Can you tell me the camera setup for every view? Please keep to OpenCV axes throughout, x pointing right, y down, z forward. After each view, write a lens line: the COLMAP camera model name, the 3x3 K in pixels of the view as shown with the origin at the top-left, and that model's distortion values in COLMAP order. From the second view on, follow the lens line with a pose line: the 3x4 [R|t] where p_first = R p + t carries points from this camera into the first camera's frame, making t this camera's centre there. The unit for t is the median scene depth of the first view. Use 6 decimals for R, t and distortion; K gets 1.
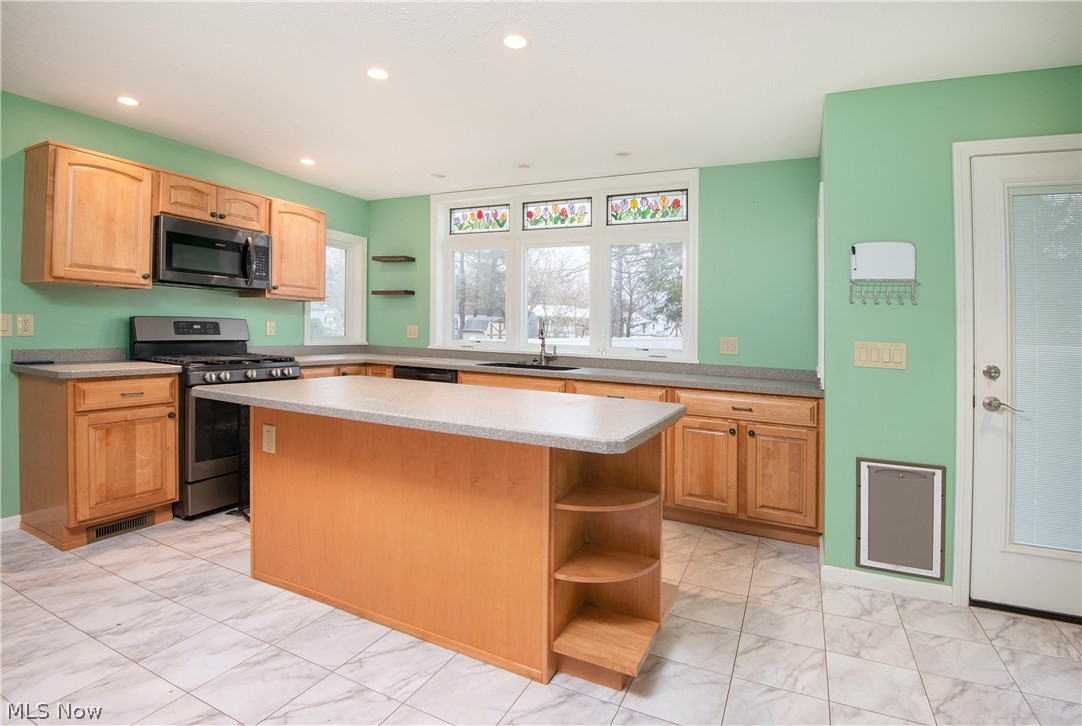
lens RADIAL K [[501.5, 0, 534.5], [0, 501.5, 339.7], [0, 0, 1]] dist [-0.000771, -0.033311]
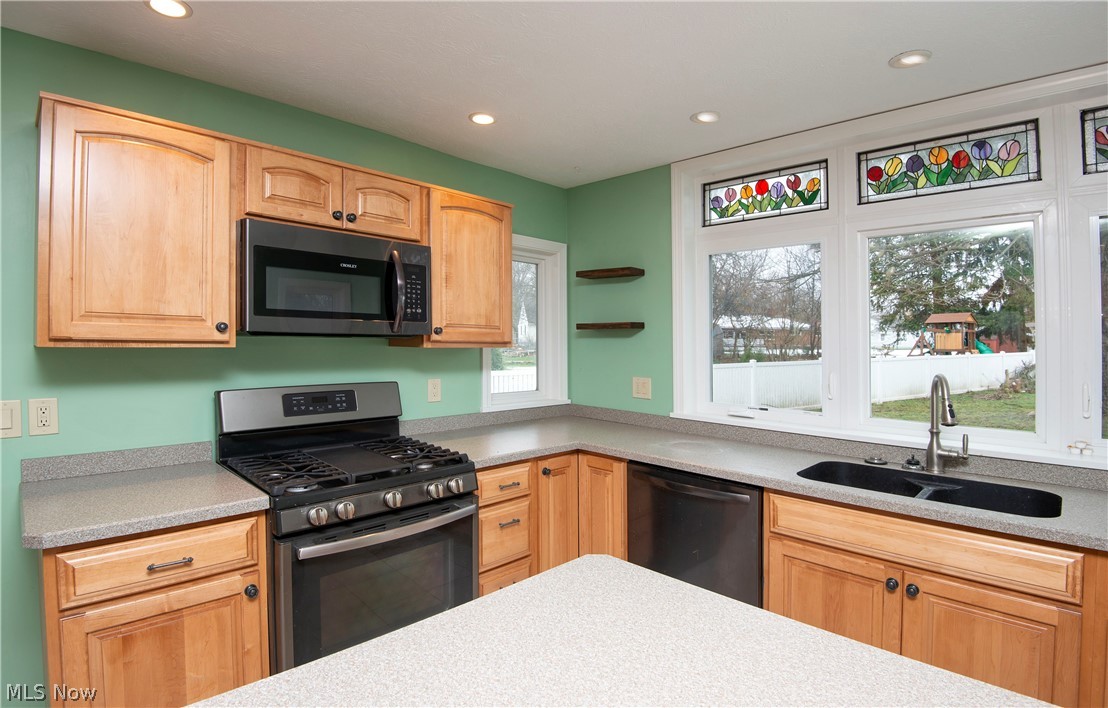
lens RADIAL K [[536.7, 0, 554.4], [0, 536.7, 344.1], [0, 0, 1]] dist [-0.002853, -0.026664]
pose [[0.955969, -0.021170, -0.292705, -0.192610], [0.014644, 0.999593, -0.024468, -0.070250], [0.293104, 0.019105, 0.955890, 0.419573]]
